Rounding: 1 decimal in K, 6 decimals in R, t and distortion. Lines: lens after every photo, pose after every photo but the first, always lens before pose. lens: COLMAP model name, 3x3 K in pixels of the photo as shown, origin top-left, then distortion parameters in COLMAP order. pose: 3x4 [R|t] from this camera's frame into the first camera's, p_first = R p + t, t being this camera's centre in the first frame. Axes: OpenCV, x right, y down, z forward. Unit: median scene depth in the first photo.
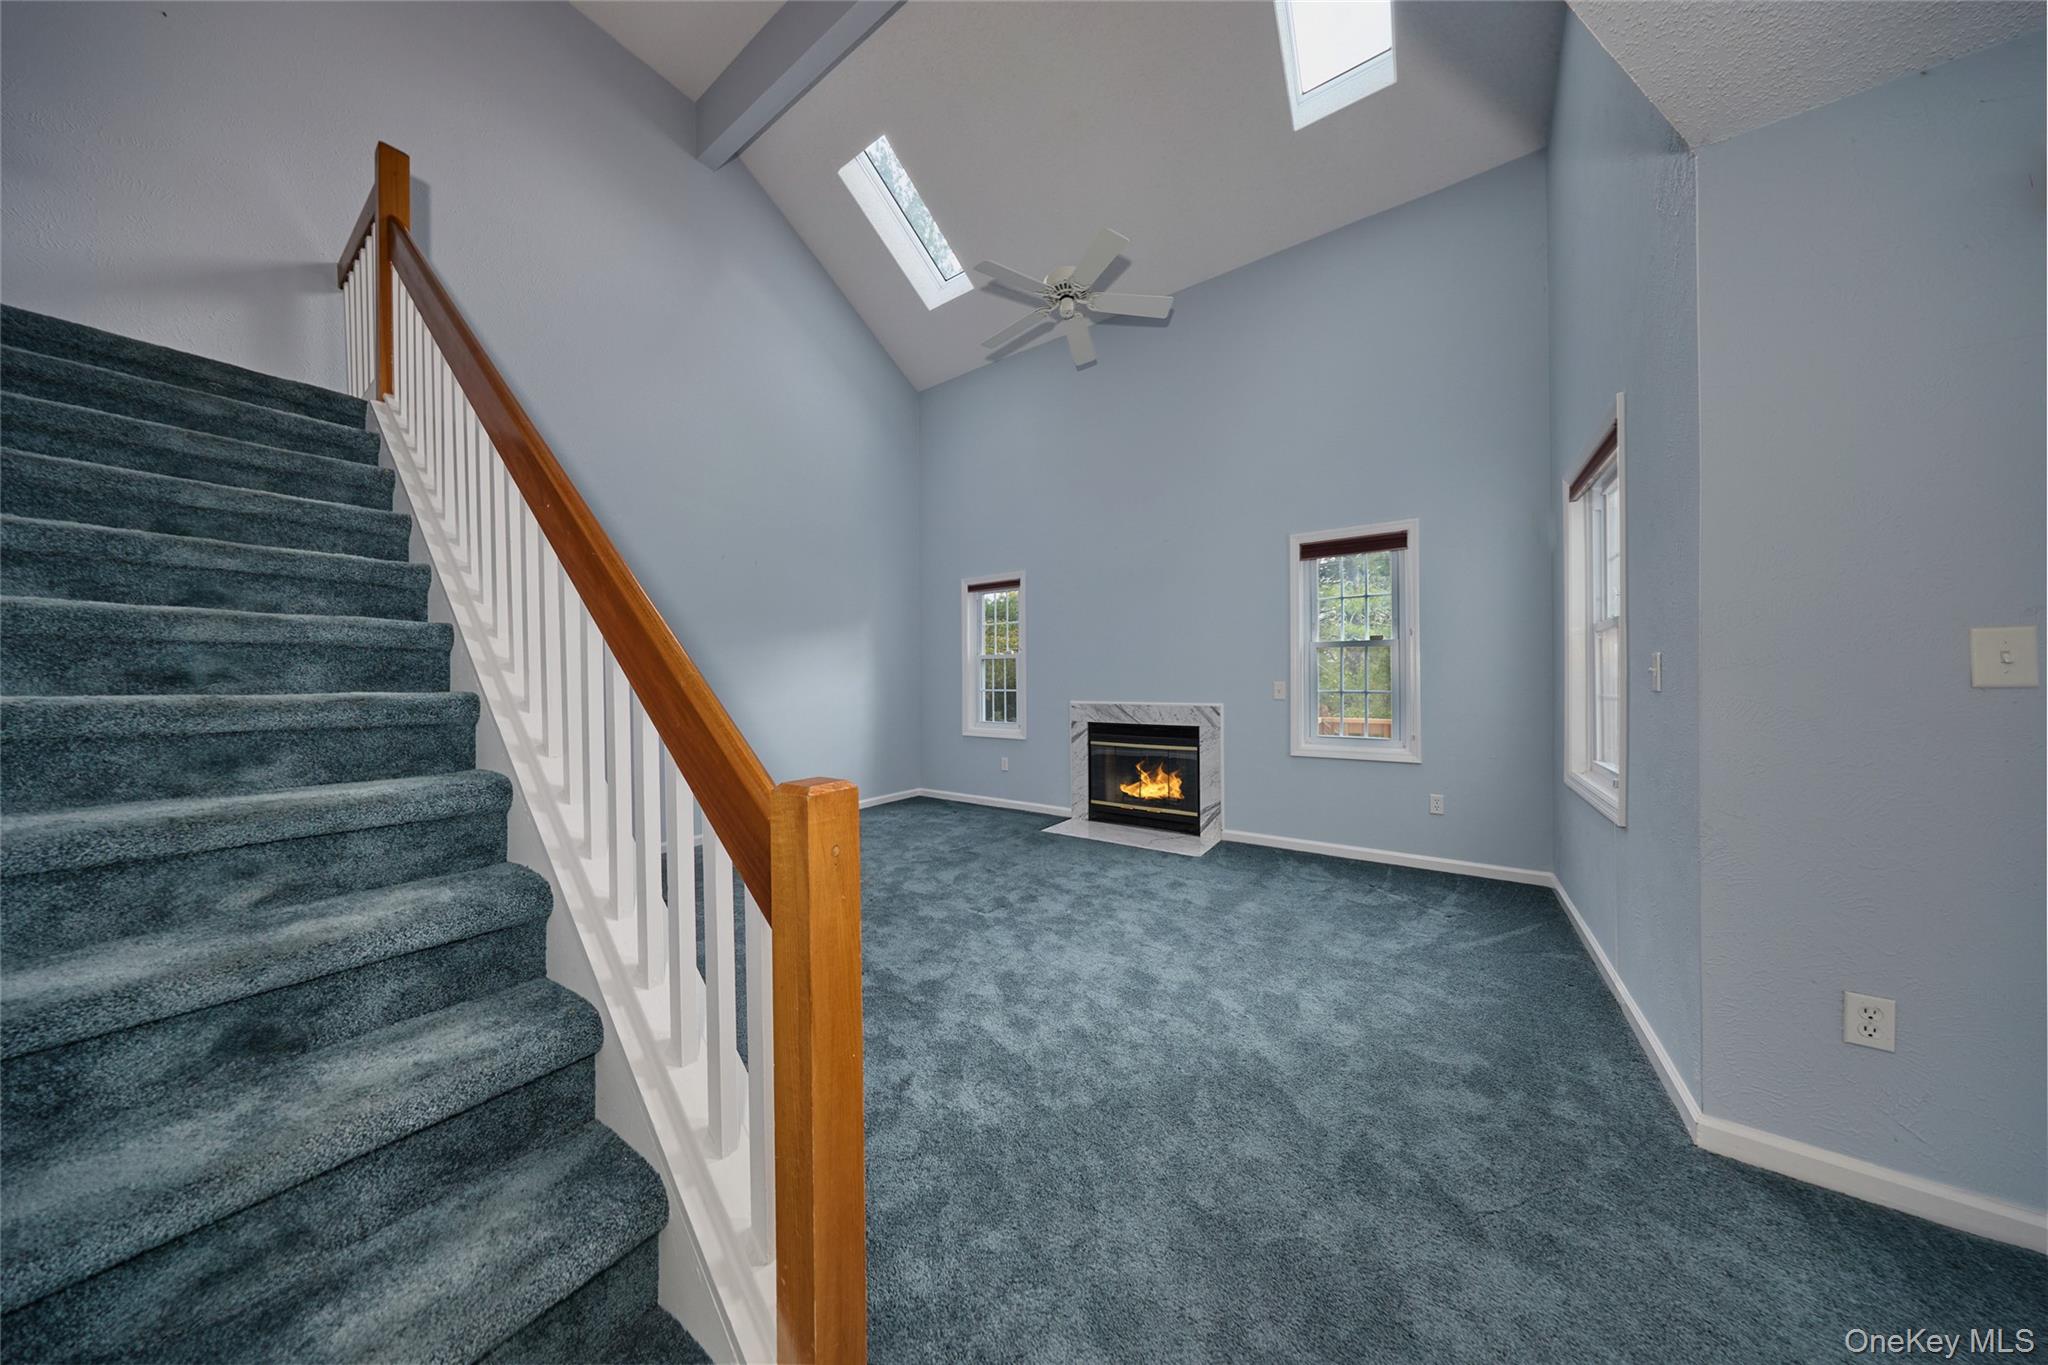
lens RADIAL K [[597.7, 0, 1020.1], [0, 597.7, 678.6], [0, 0, 1]] dist [-0.000786, 0.000107]
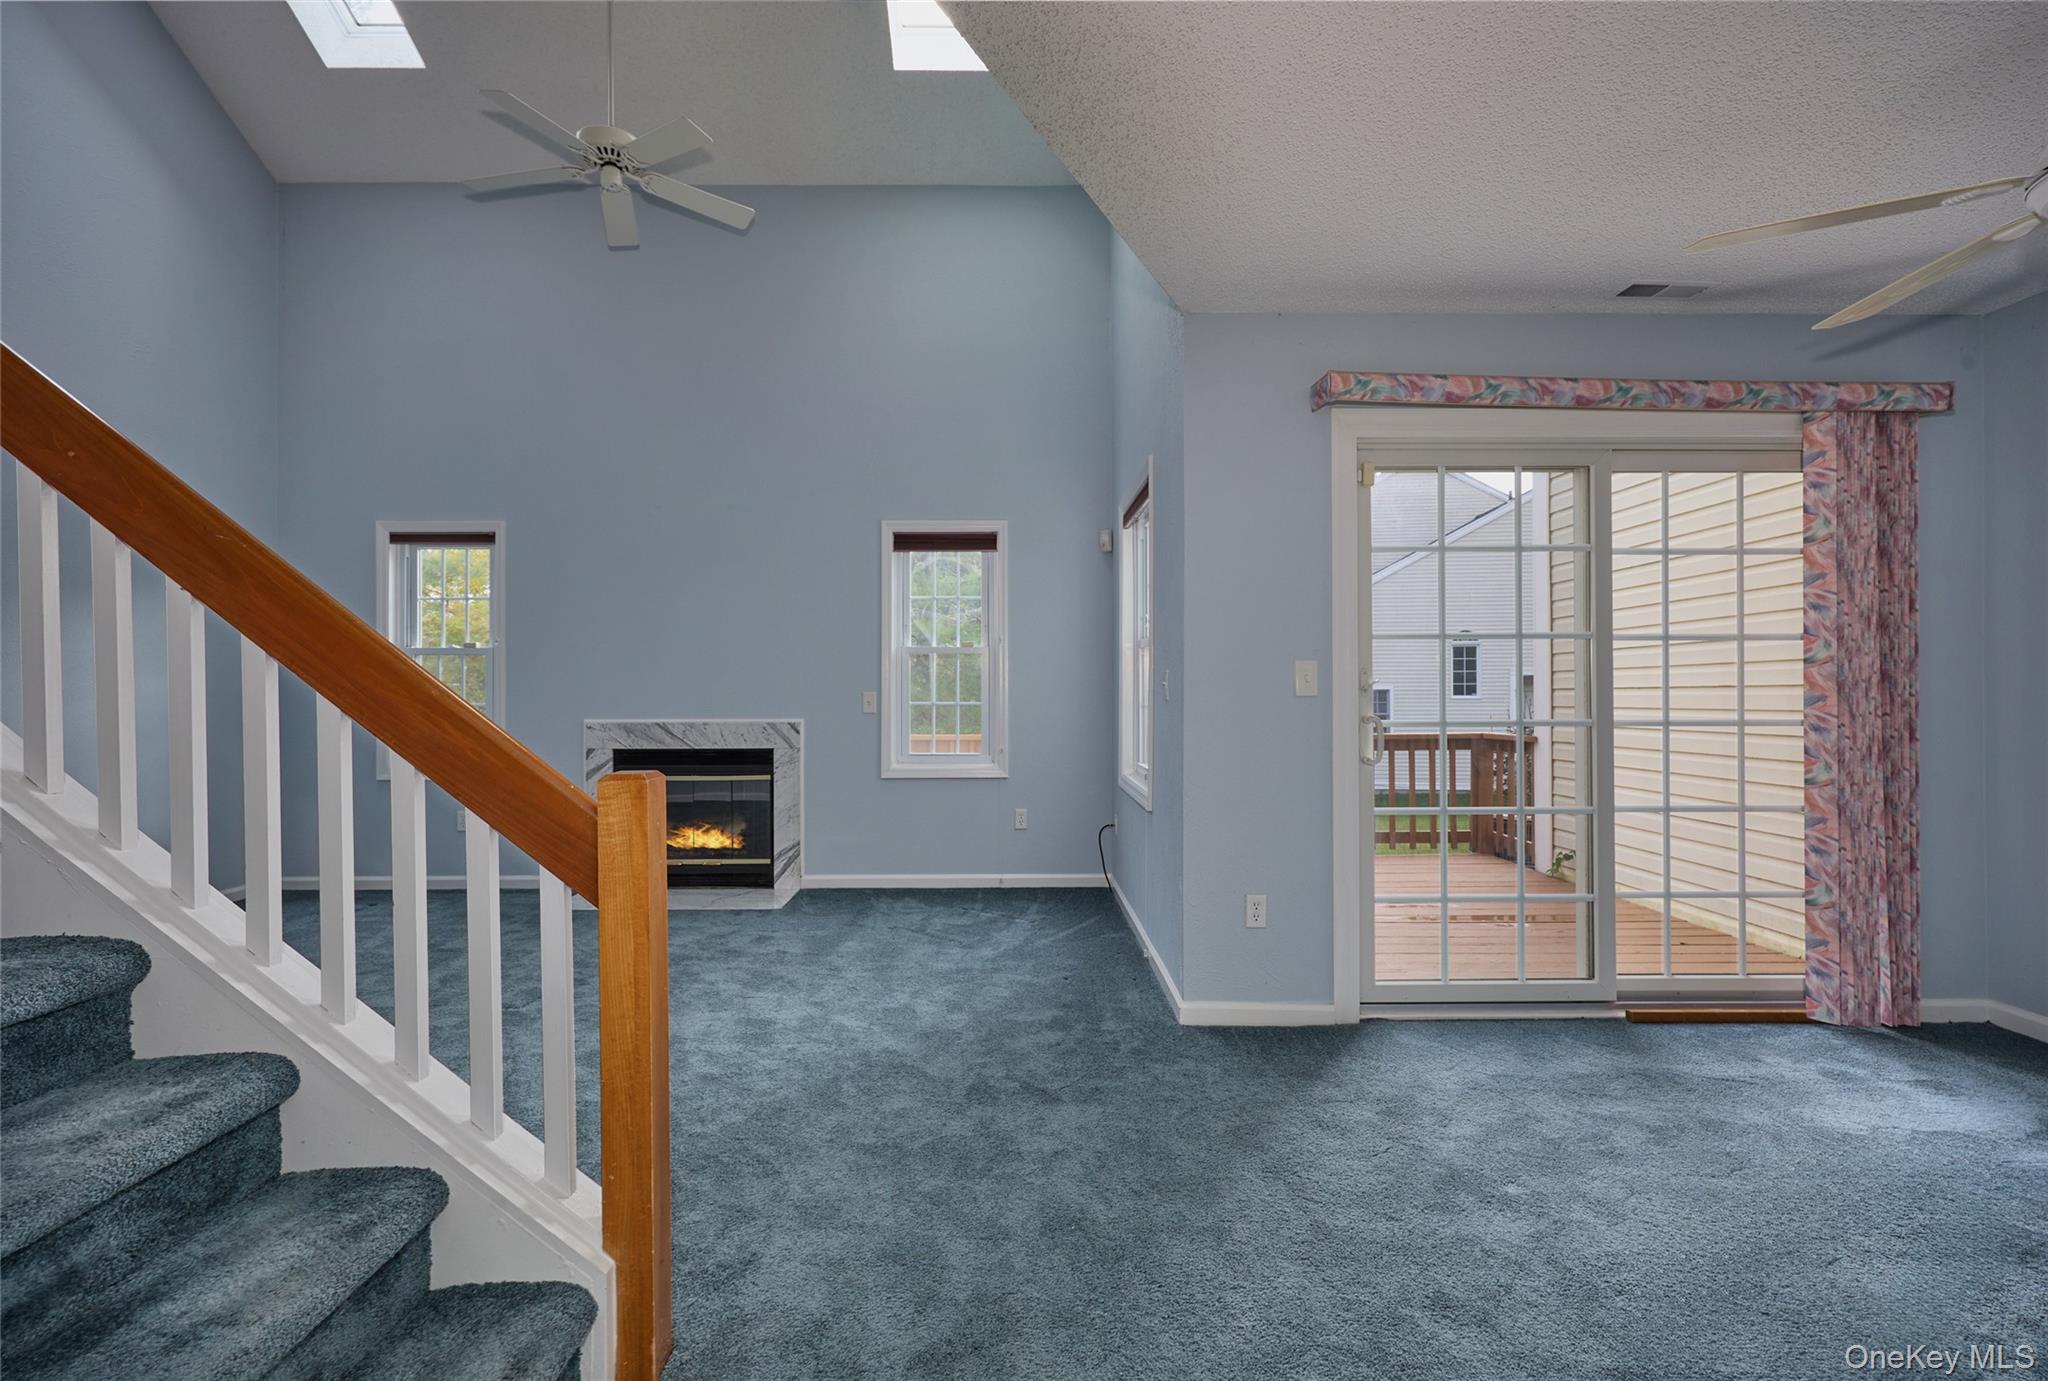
lens RADIAL K [[905.3, 0, 1019.6], [0, 905.3, 690.0], [0, 0, 1]] dist [-0.001373, 0.000570]
pose [[0.816147, 0.003352, 0.577835, -0.262417], [-0.005362, 0.999984, 0.001773, -0.001652], [-0.577820, -0.004545, 0.816152, -0.334113]]
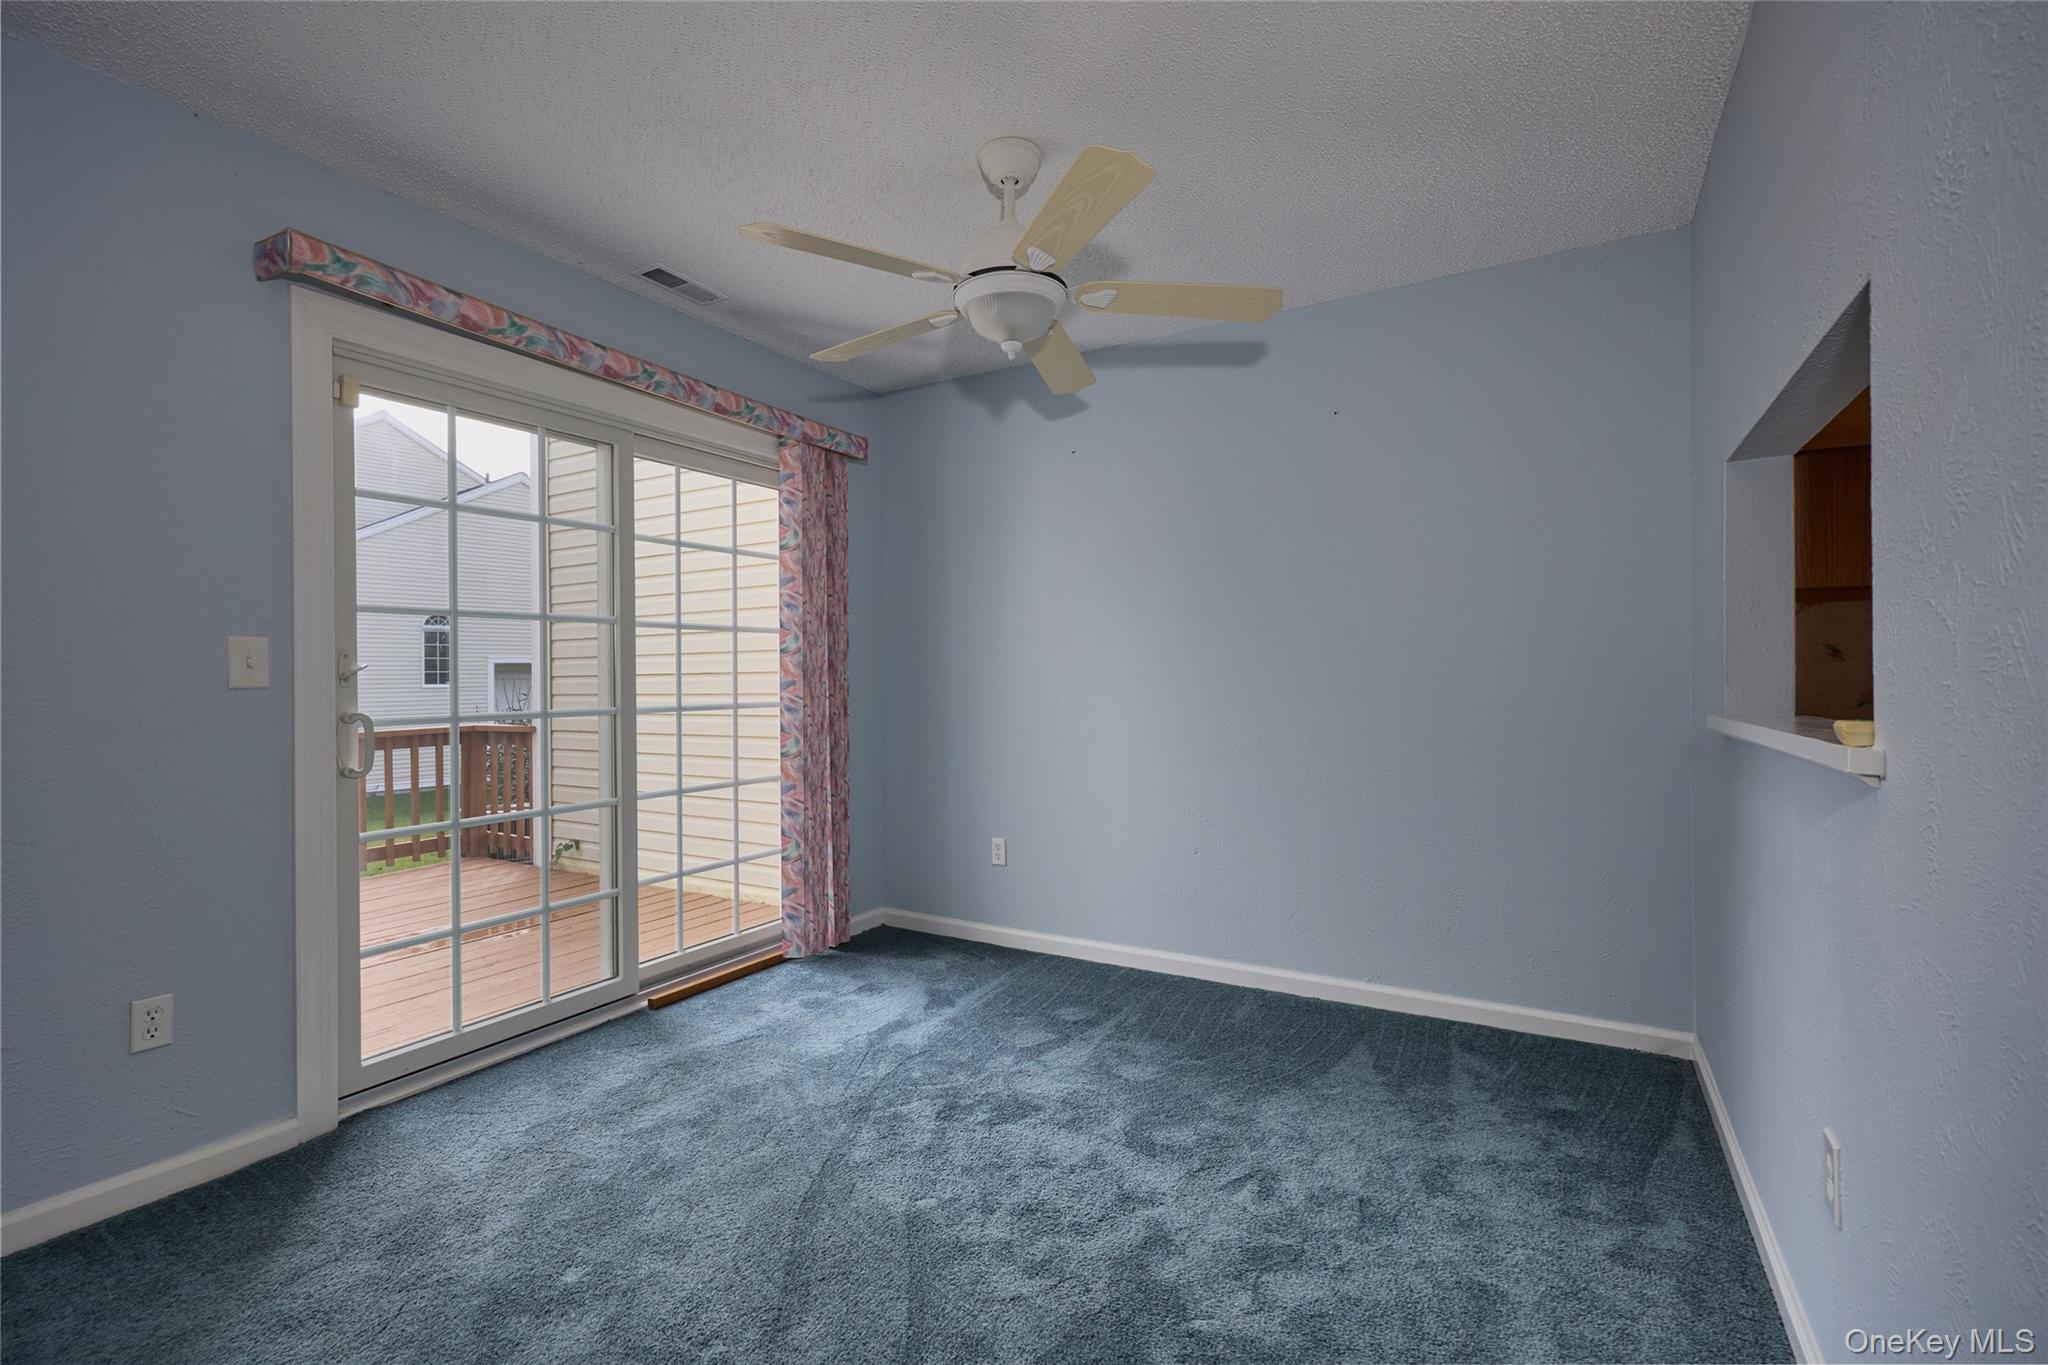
lens RADIAL K [[911.6, 0, 1011.9], [0, 911.6, 672.7], [0, 0, 1]] dist [0.009149, -0.001042]
pose [[-0.063217, 0.006435, 0.997979, -0.125190], [0.001499, 0.999979, -0.006353, -0.000880], [-0.997999, 0.001094, -0.063225, -0.202390]]
